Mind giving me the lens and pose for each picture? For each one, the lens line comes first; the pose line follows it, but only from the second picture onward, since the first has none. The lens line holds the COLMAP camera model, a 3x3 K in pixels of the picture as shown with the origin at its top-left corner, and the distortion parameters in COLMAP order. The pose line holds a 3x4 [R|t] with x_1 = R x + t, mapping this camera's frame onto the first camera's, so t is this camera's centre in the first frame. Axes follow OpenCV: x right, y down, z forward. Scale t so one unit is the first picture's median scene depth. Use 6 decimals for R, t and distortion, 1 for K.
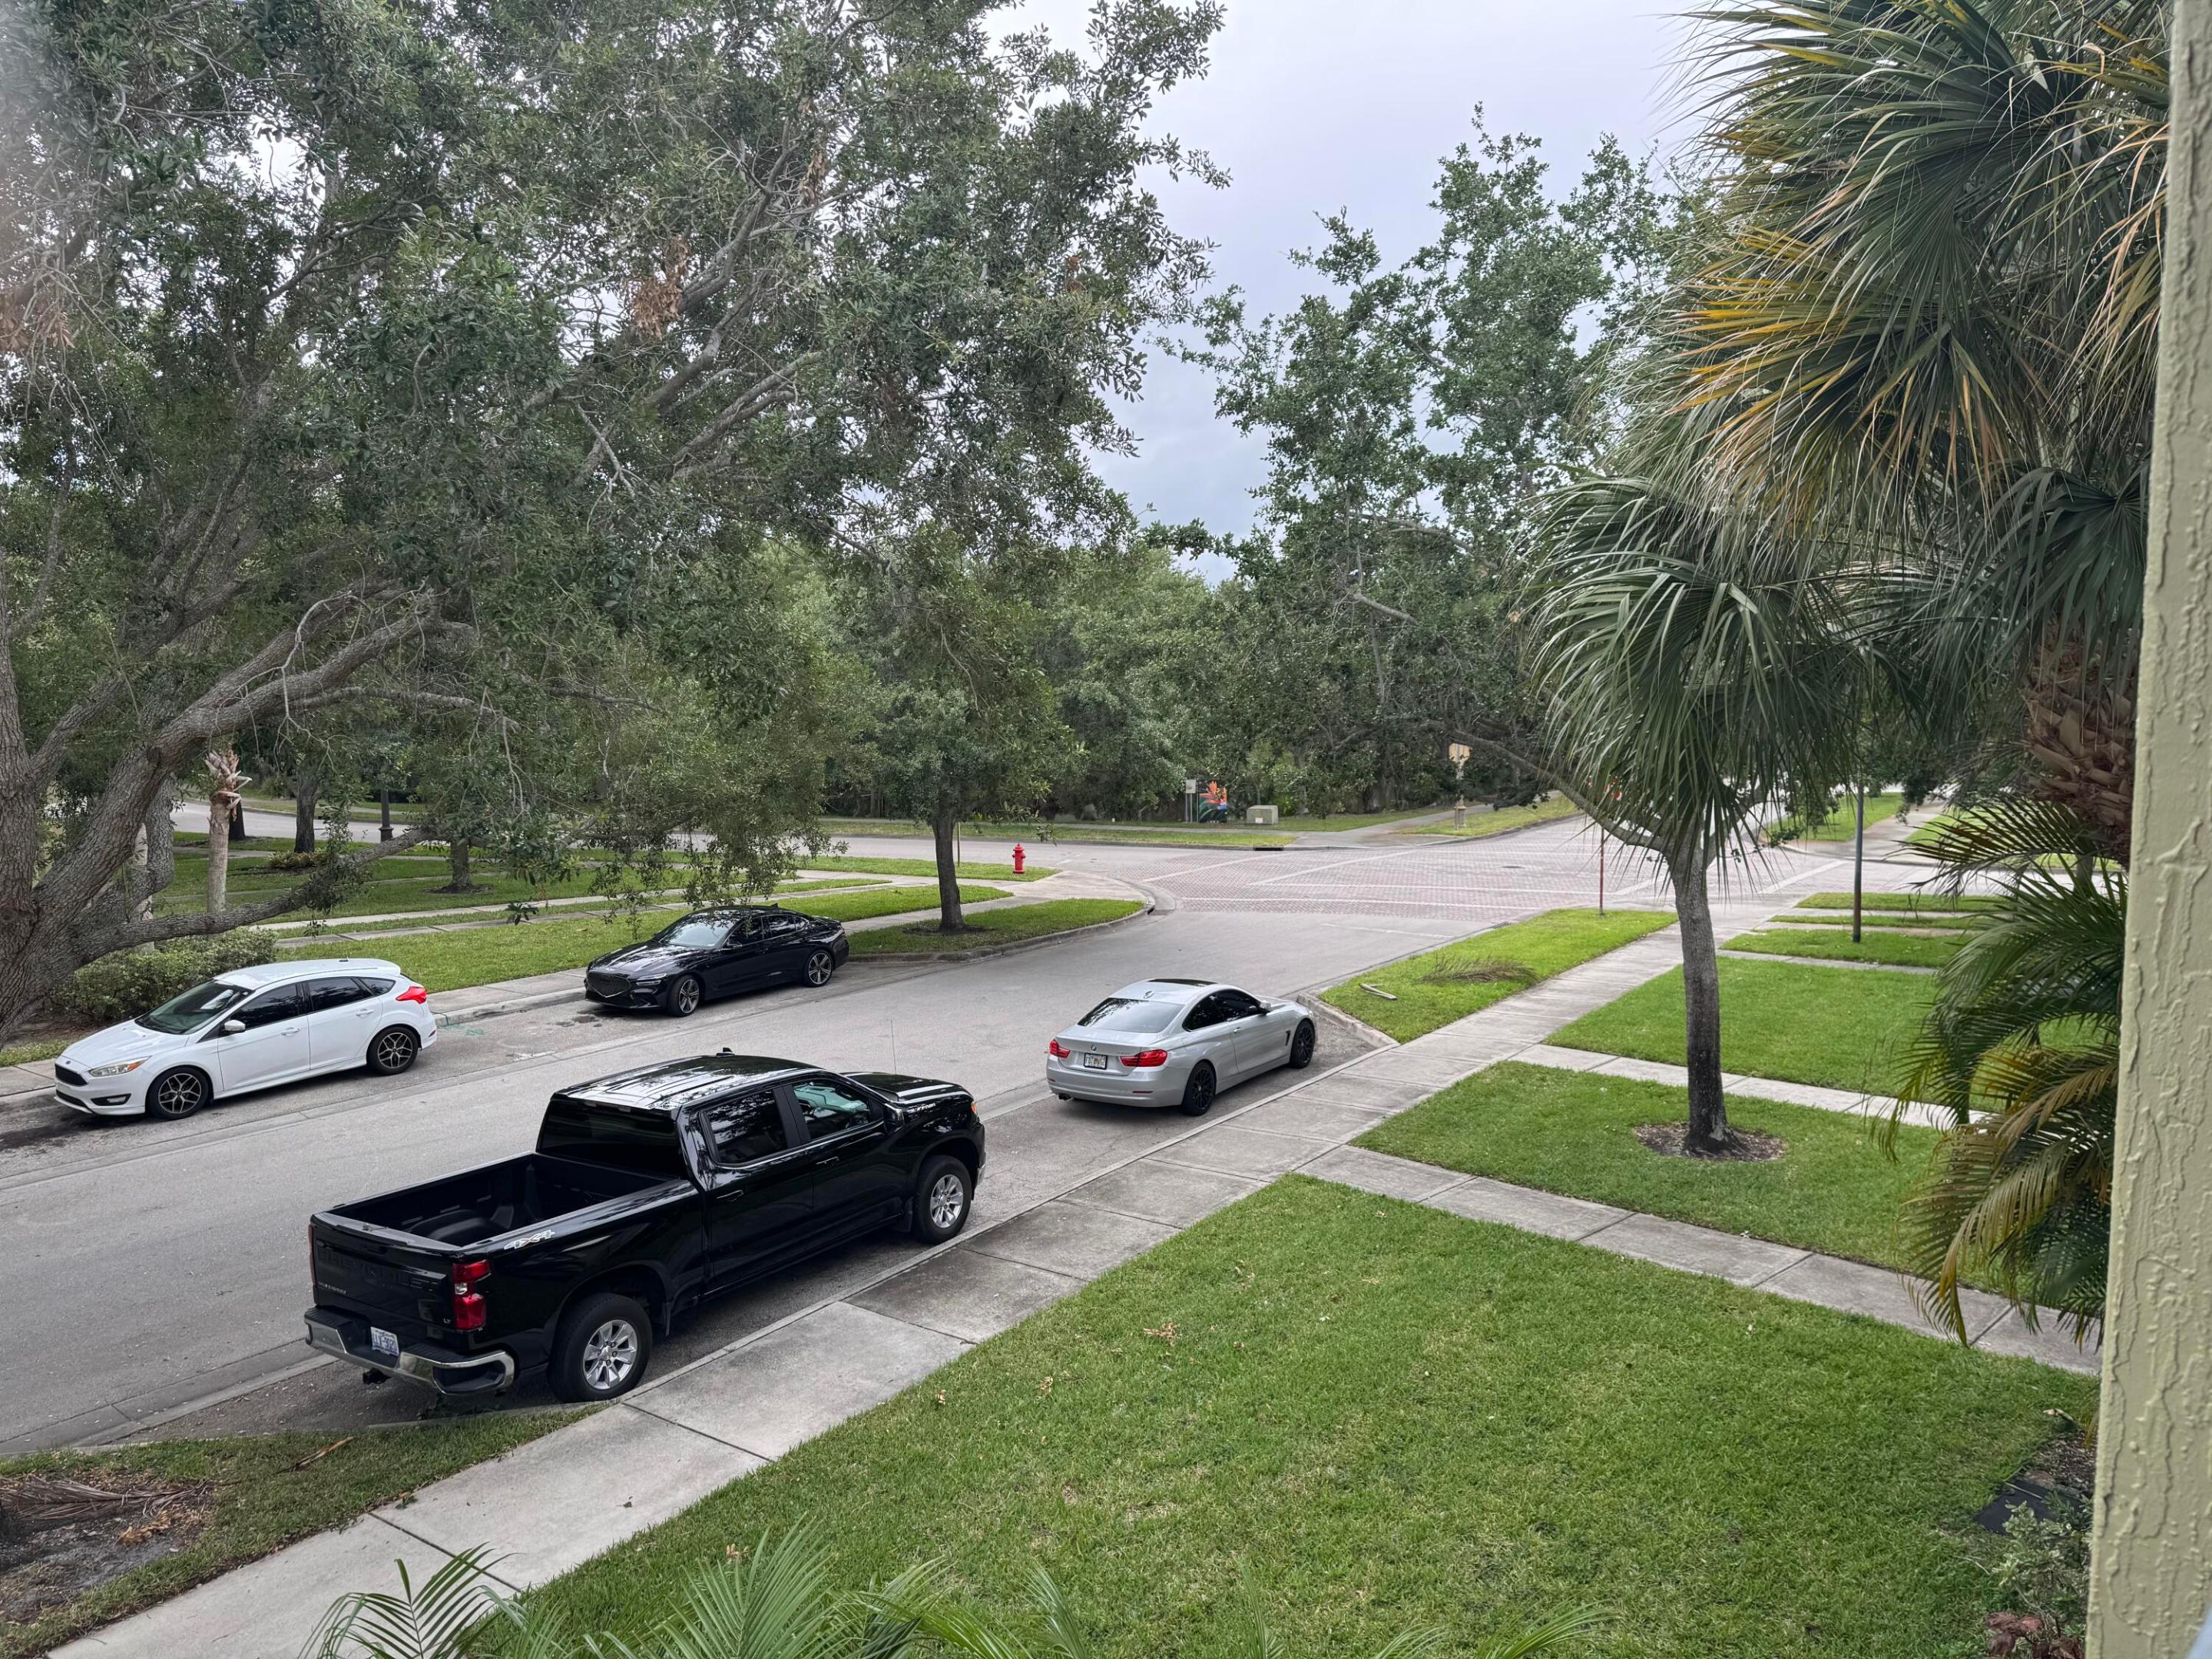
lens RADIAL K [[1550.2, 0, 1093.9], [0, 1550.2, 843.2], [0, 0, 1]] dist [0.133081, -0.134732]
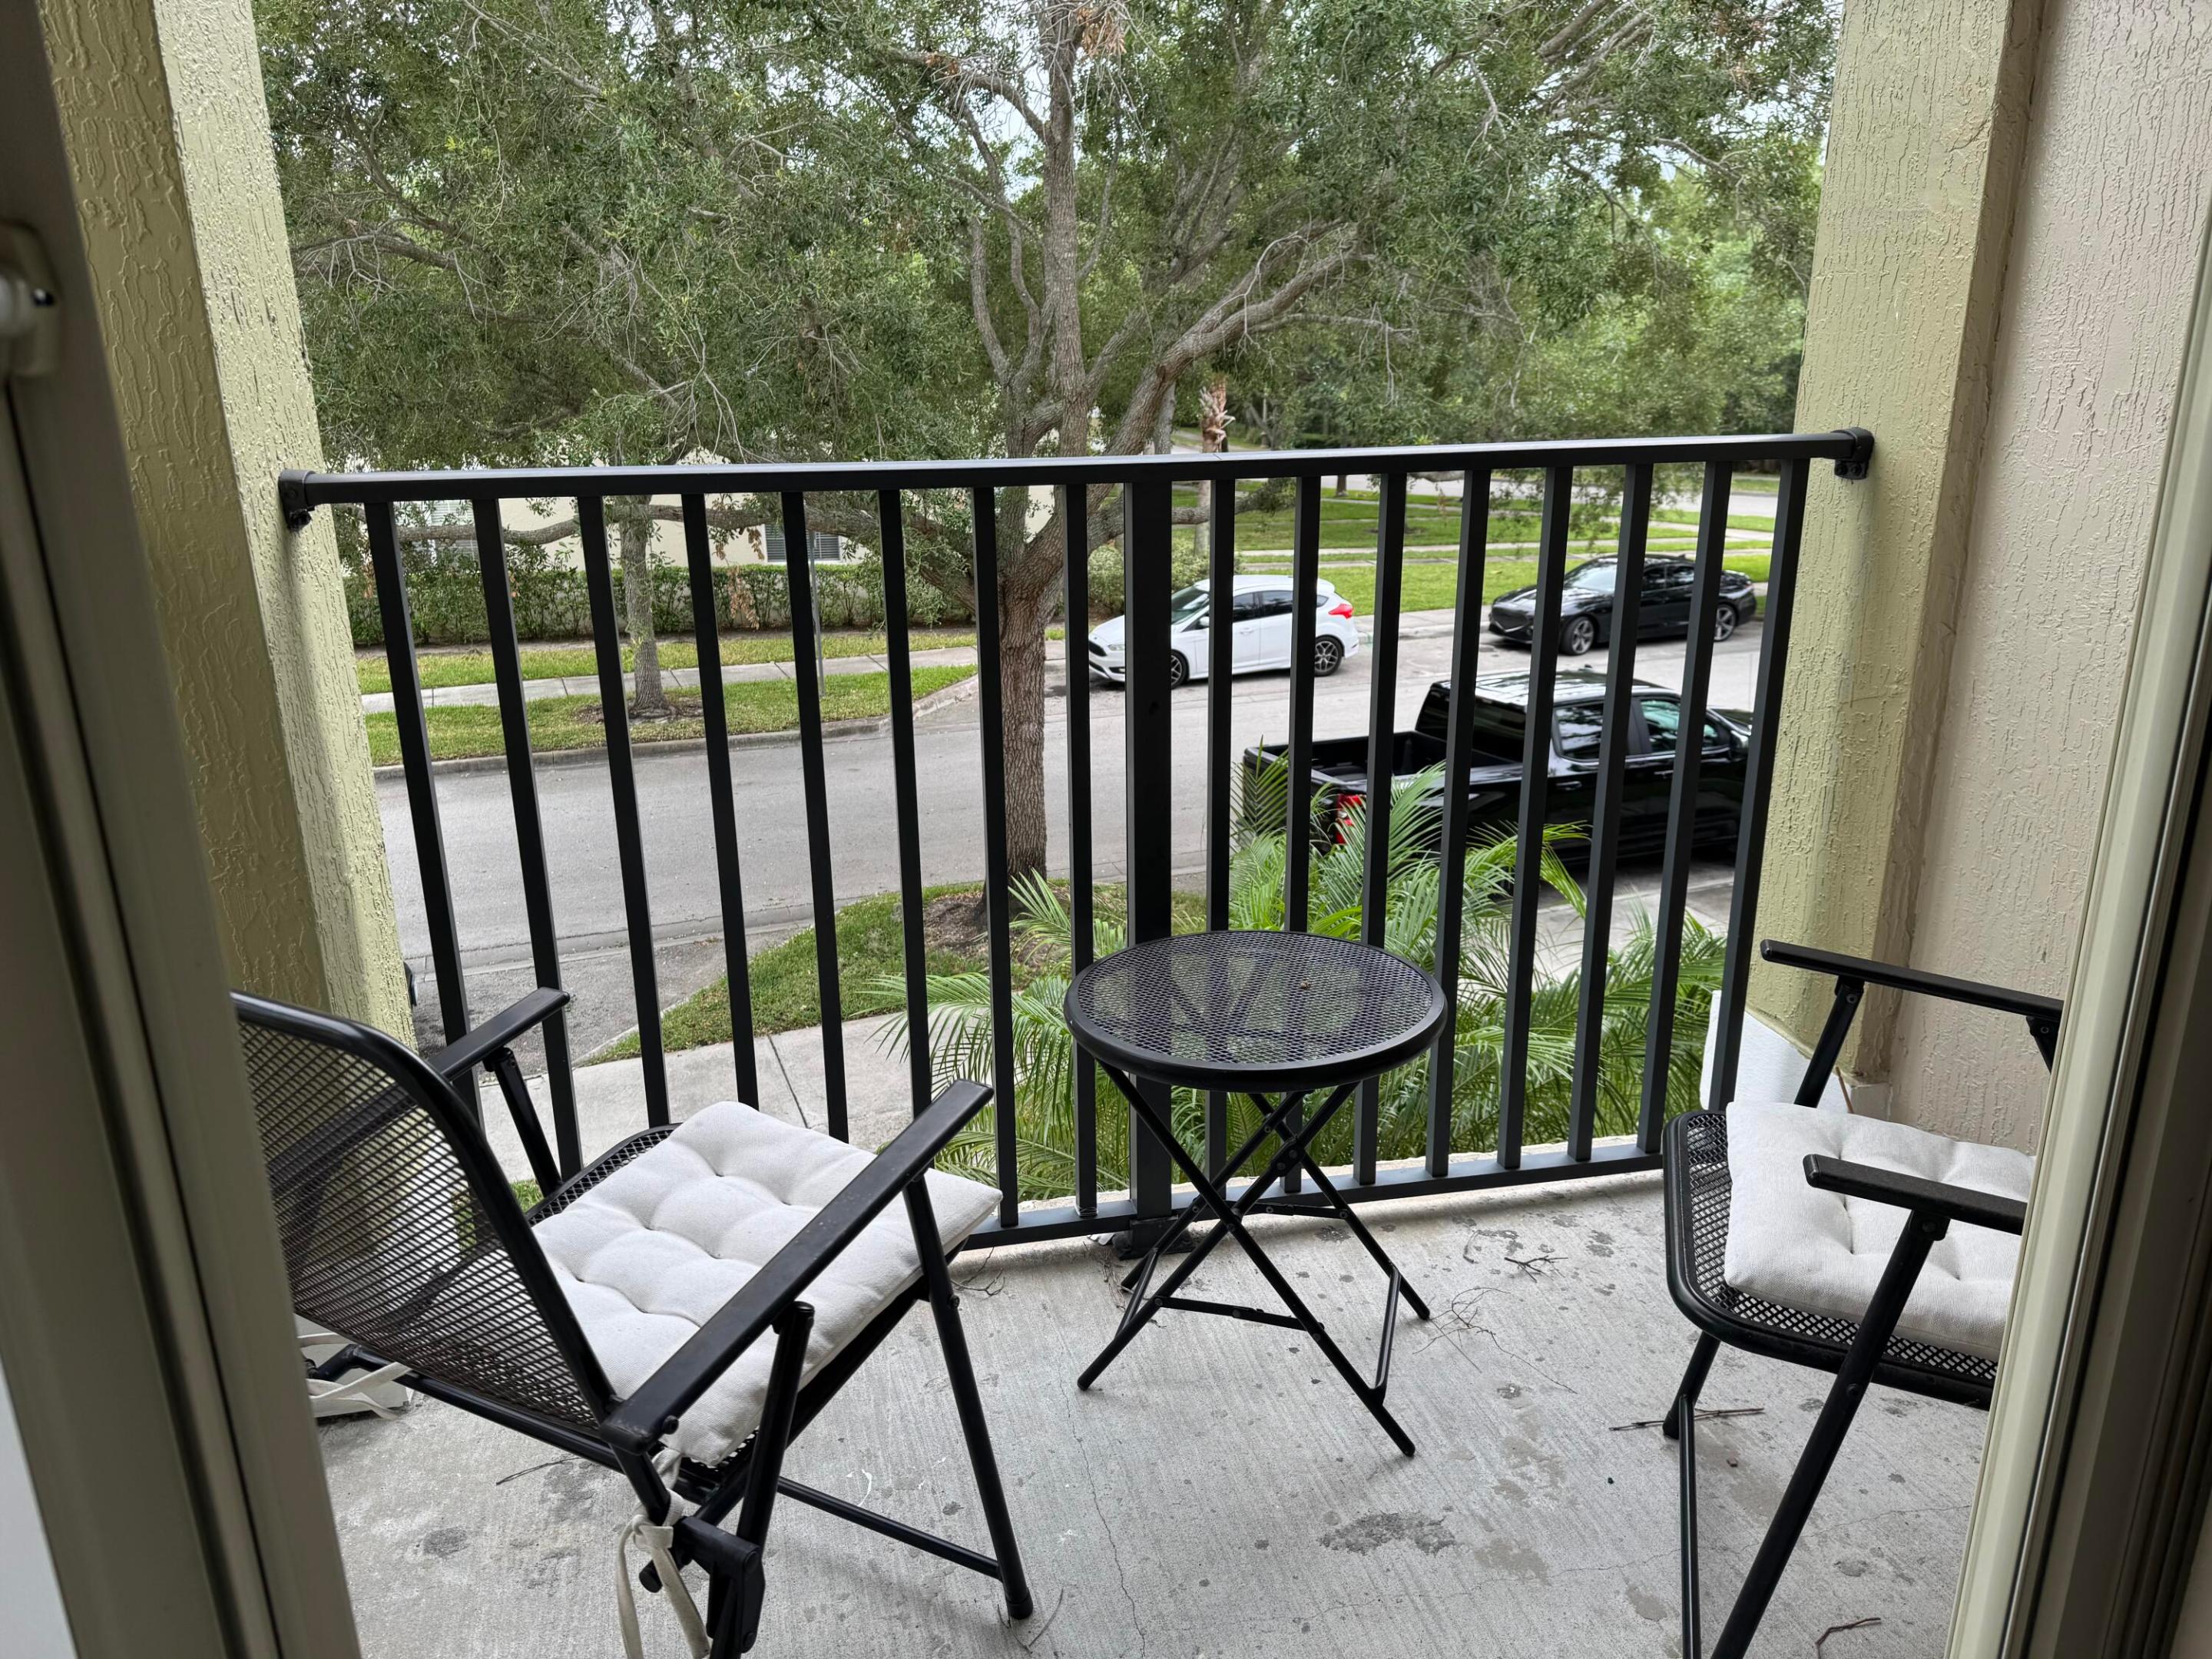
lens RADIAL K [[1548.6, 0, 1106.0], [0, 1548.6, 829.5], [0, 0, 1]] dist [0.005274, 0.005326]
pose [[0.843303, 0.154753, -0.514677, 0.074021], [-0.042600, 0.973881, 0.223025, 0.023248], [0.535748, -0.166152, 0.827869, -0.120970]]
